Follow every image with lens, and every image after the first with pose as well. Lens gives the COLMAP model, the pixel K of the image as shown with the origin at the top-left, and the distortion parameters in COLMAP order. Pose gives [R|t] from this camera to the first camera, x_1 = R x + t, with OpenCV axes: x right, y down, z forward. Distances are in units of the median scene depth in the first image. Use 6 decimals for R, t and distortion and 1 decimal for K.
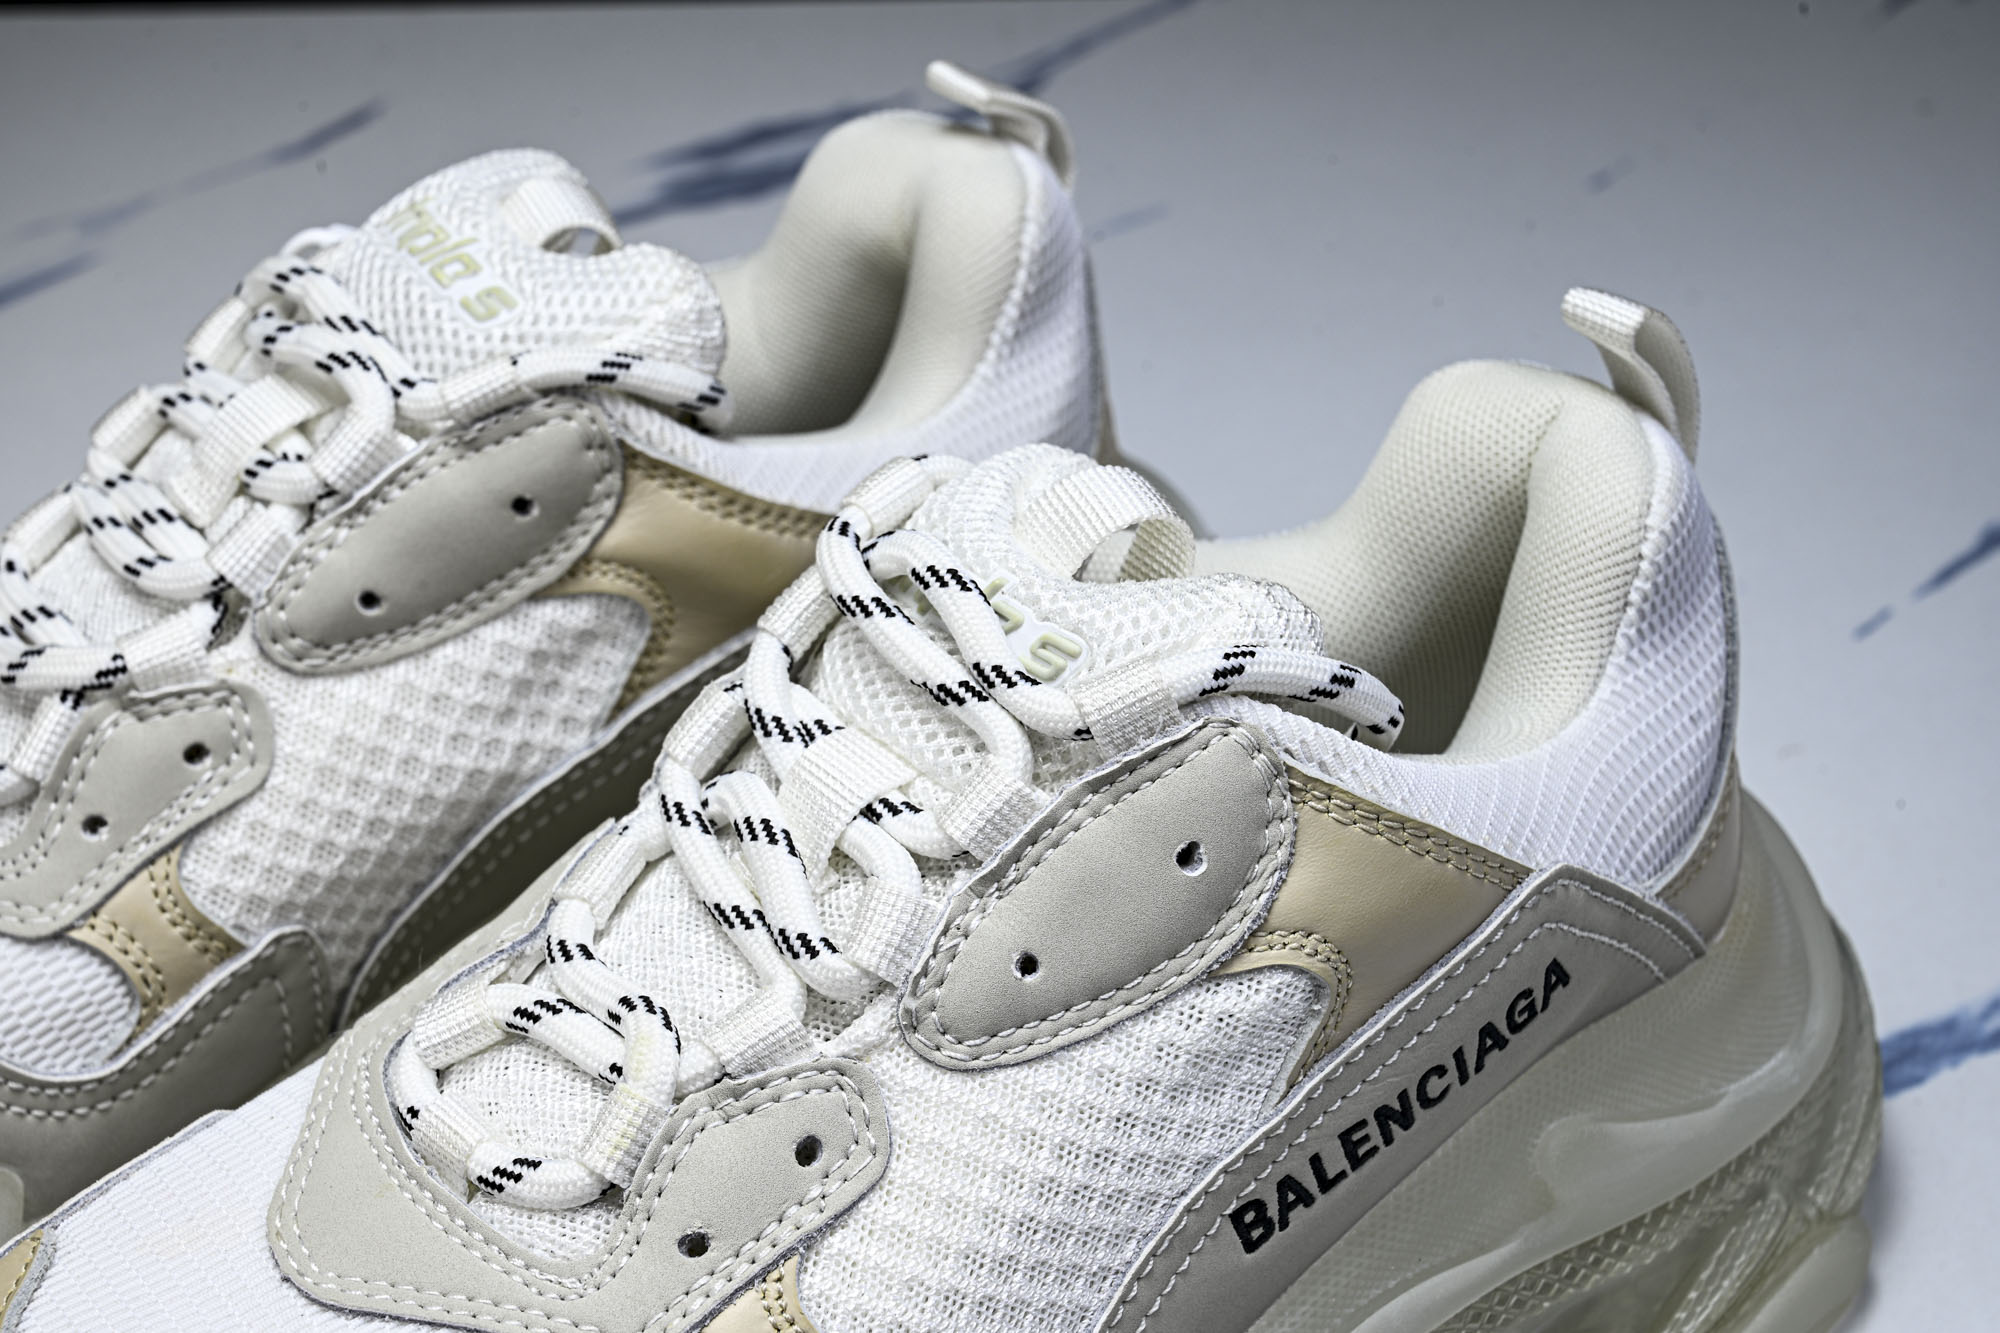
lens RADIAL K [[4138.6, 0, 1000.0], [0, 4138.6, 666.5], [0, 0, 1]] dist [0.045829, -0.237043]
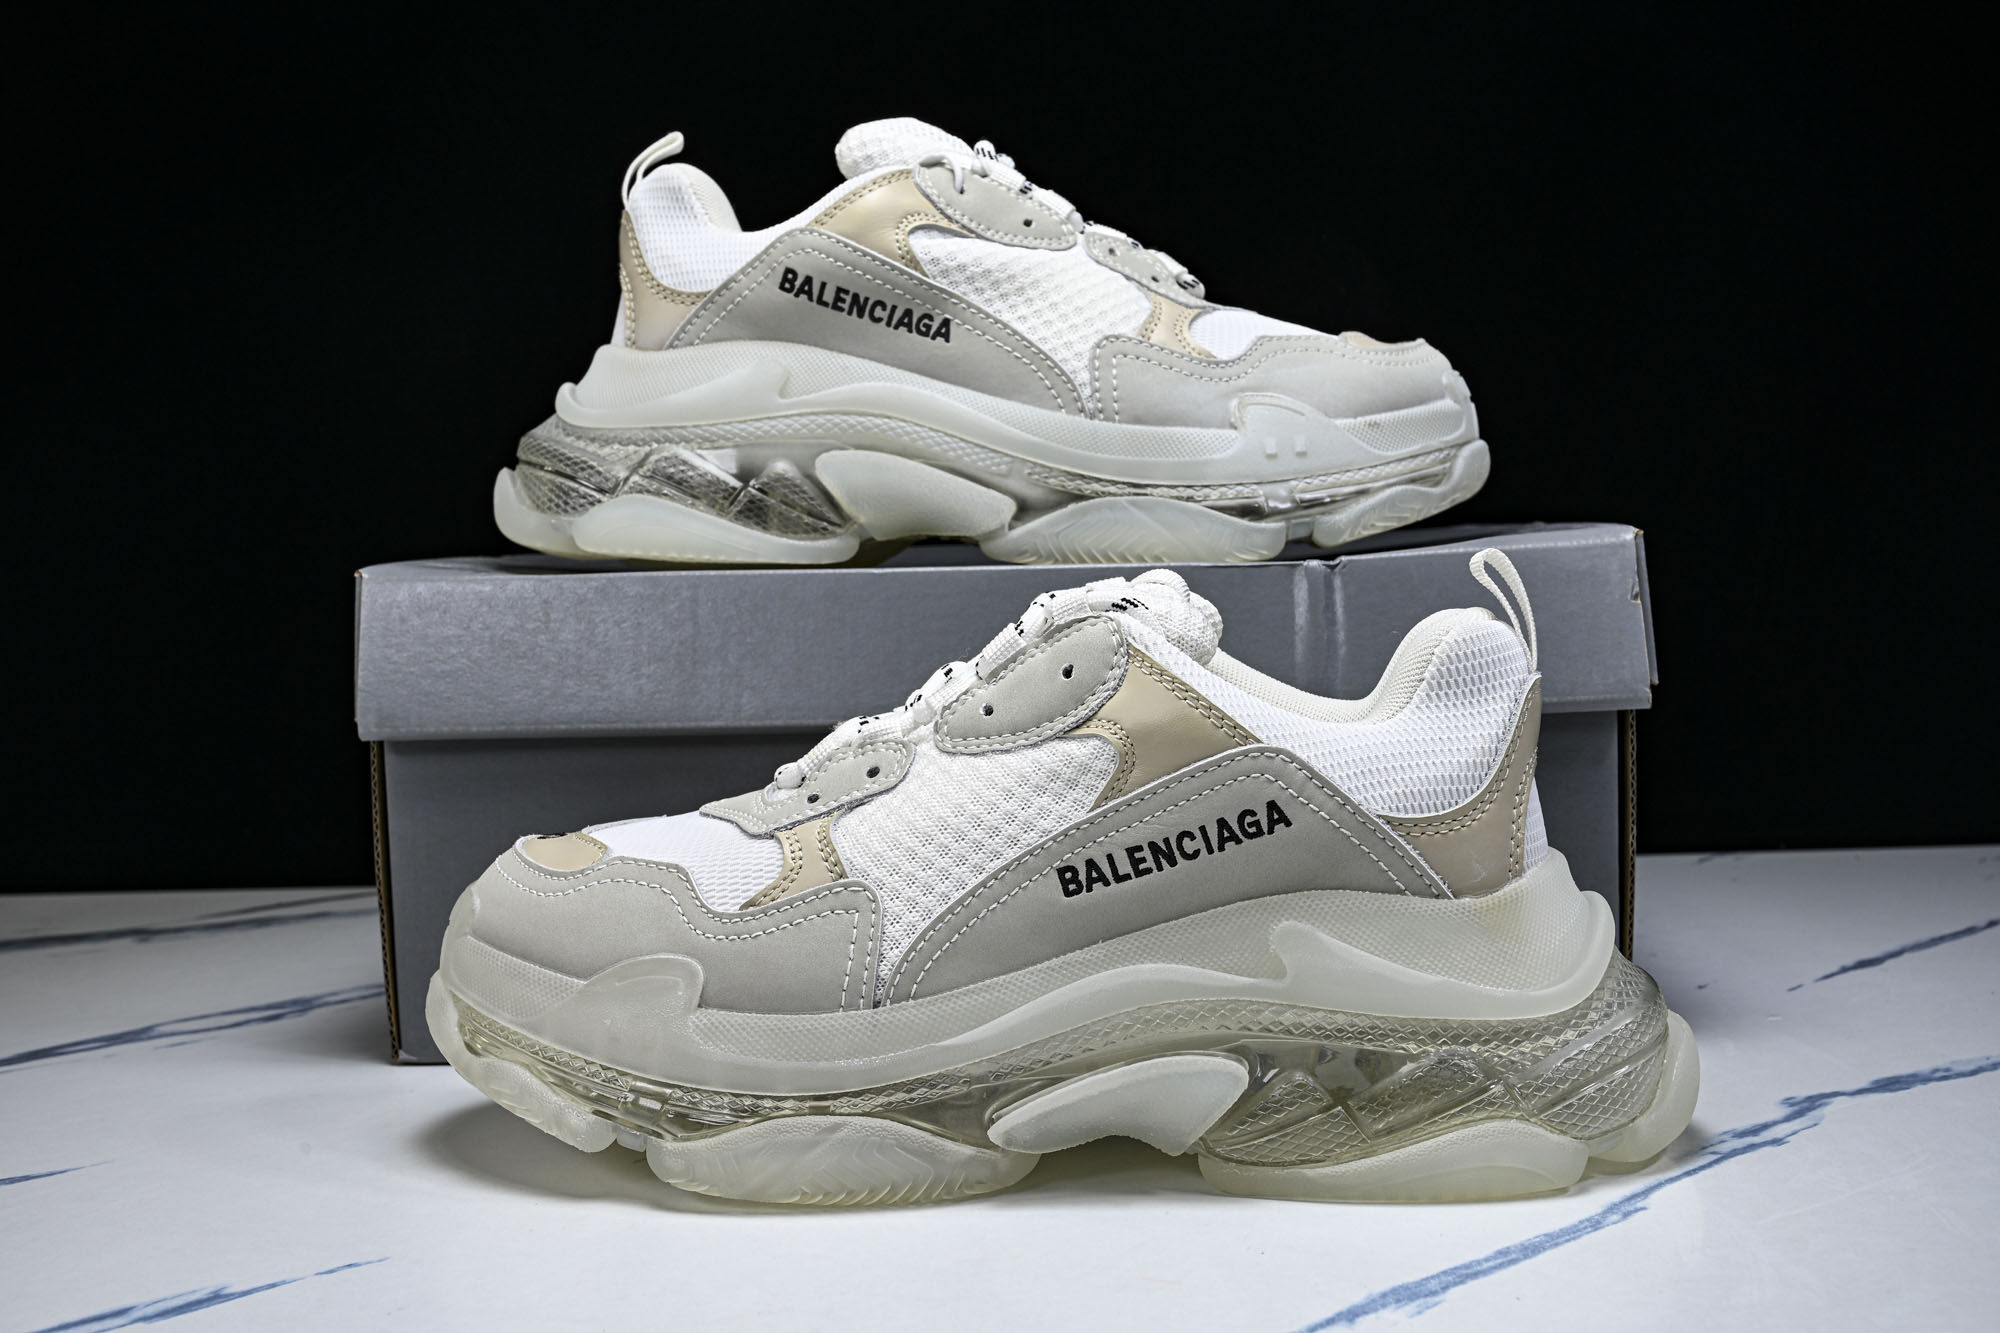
lens RADIAL K [[2214.3, 0, 1000.0], [0, 2214.3, 666.5], [0, 0, 1]] dist [0.021107, 0.003320]
pose [[0.715233, 0.039620, -0.697763, 0.774794], [-0.369171, 0.869156, -0.329061, 0.410569], [0.593427, 0.492949, 0.636275, 0.280853]]
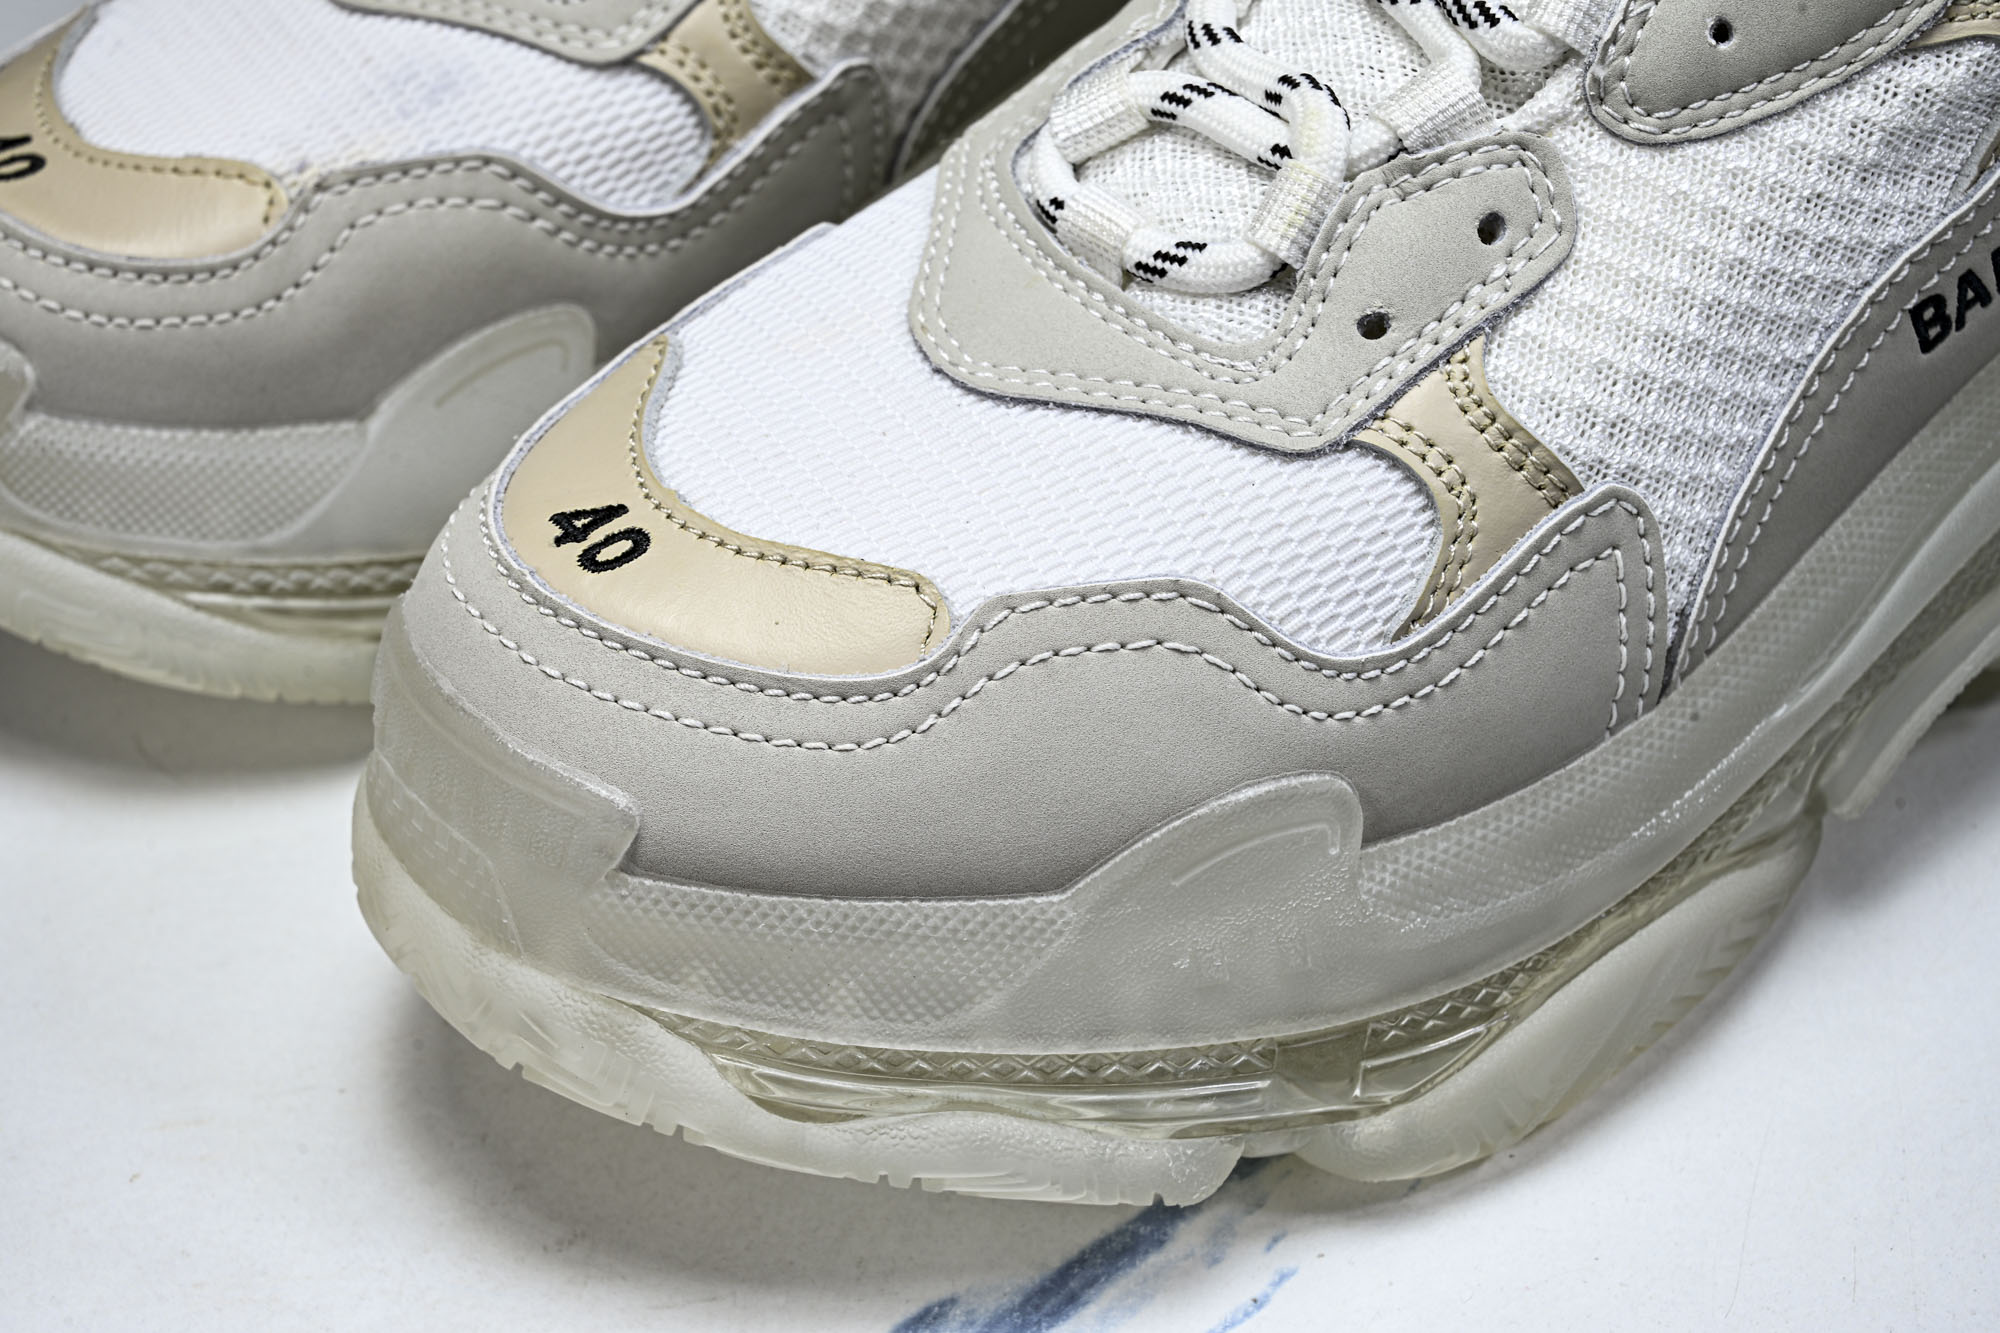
lens RADIAL K [[4138.6, 0, 1000.0], [0, 4138.6, 666.5], [0, 0, 1]] dist [0.045829, -0.237043]
pose [[0.999580, -0.003654, -0.028756, -0.128914], [0.007317, 0.991703, 0.128342, 0.091726], [0.028049, -0.128498, 0.991313, 0.041124]]
